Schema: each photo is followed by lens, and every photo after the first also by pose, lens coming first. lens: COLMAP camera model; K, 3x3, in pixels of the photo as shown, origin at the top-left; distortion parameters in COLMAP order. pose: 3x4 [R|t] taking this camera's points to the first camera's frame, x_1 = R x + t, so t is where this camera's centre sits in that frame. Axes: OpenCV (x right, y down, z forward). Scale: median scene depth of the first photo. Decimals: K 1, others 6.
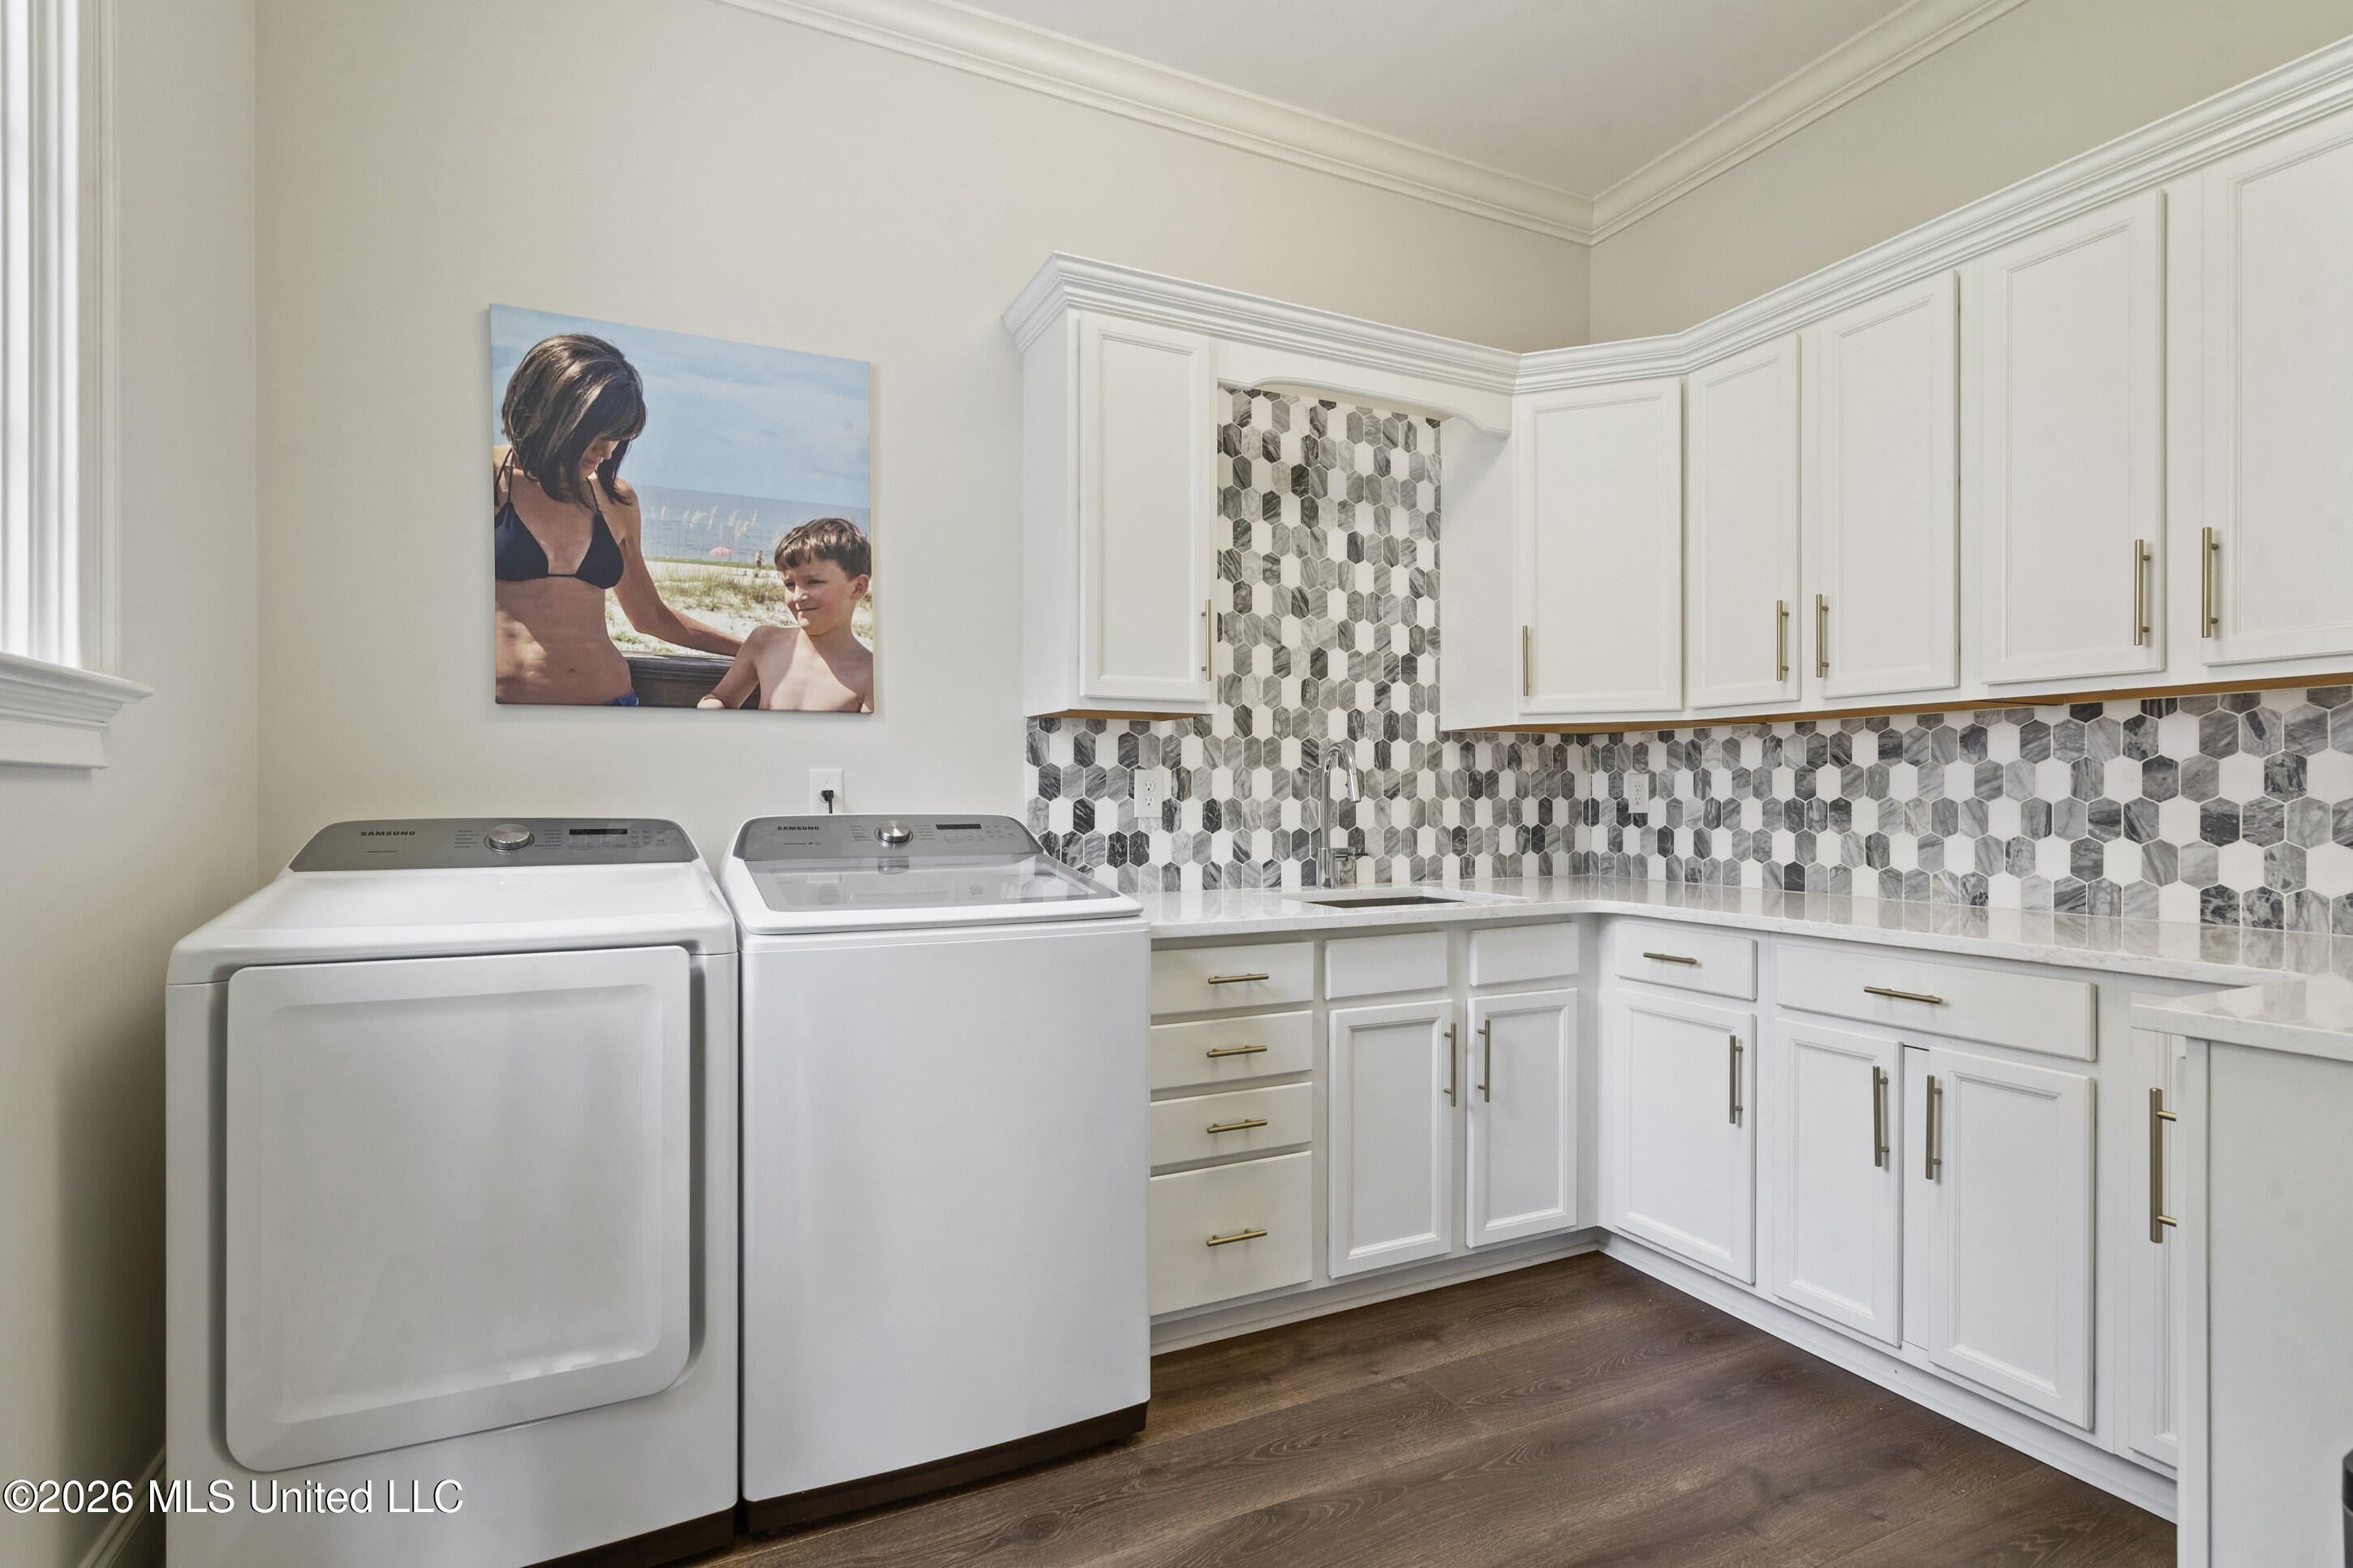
lens RADIAL K [[1114.4, 0, 1178.3], [0, 1114.4, 799.4], [0, 0, 1]] dist [-0.001645, 0.000042]
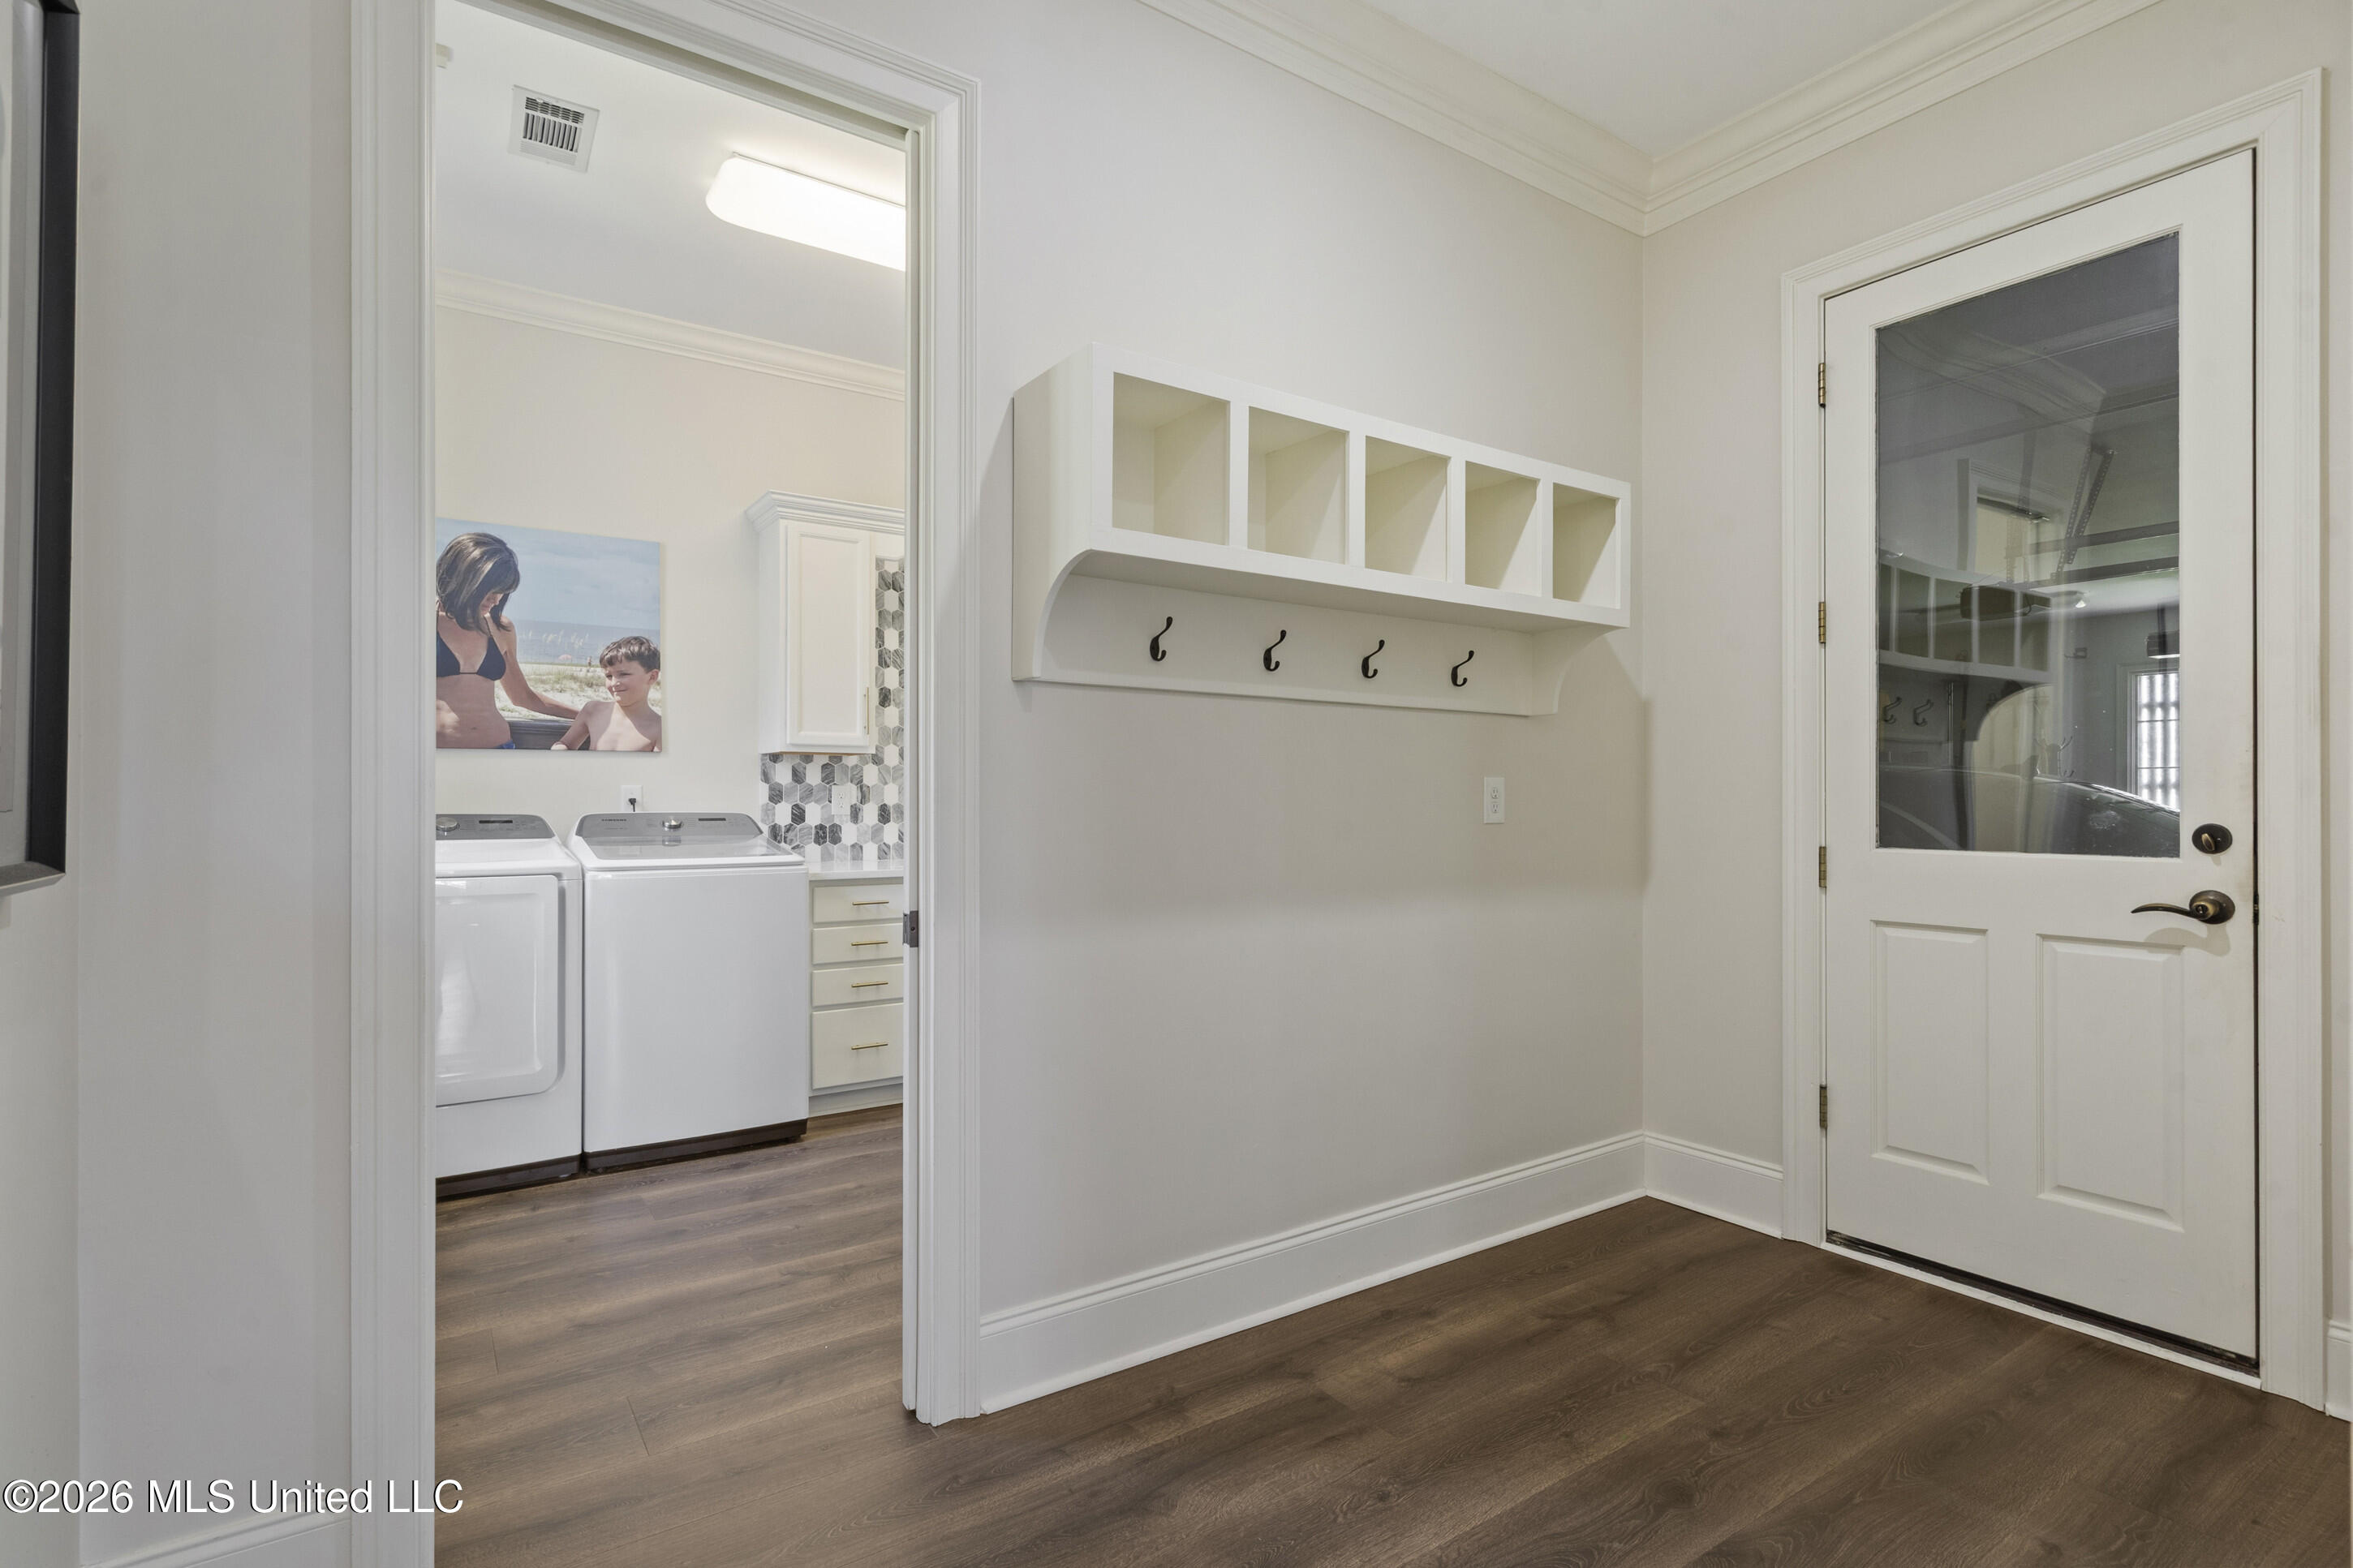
lens RADIAL K [[1114.4, 0, 1178.3], [0, 1114.4, 799.4], [0, 0, 1]] dist [-0.001645, 0.000042]
pose [[0.989894, 0.001937, 0.141799, 0.269668], [-0.001459, 0.999993, -0.003469, -0.001805], [-0.141805, 0.003227, 0.989889, -0.802541]]
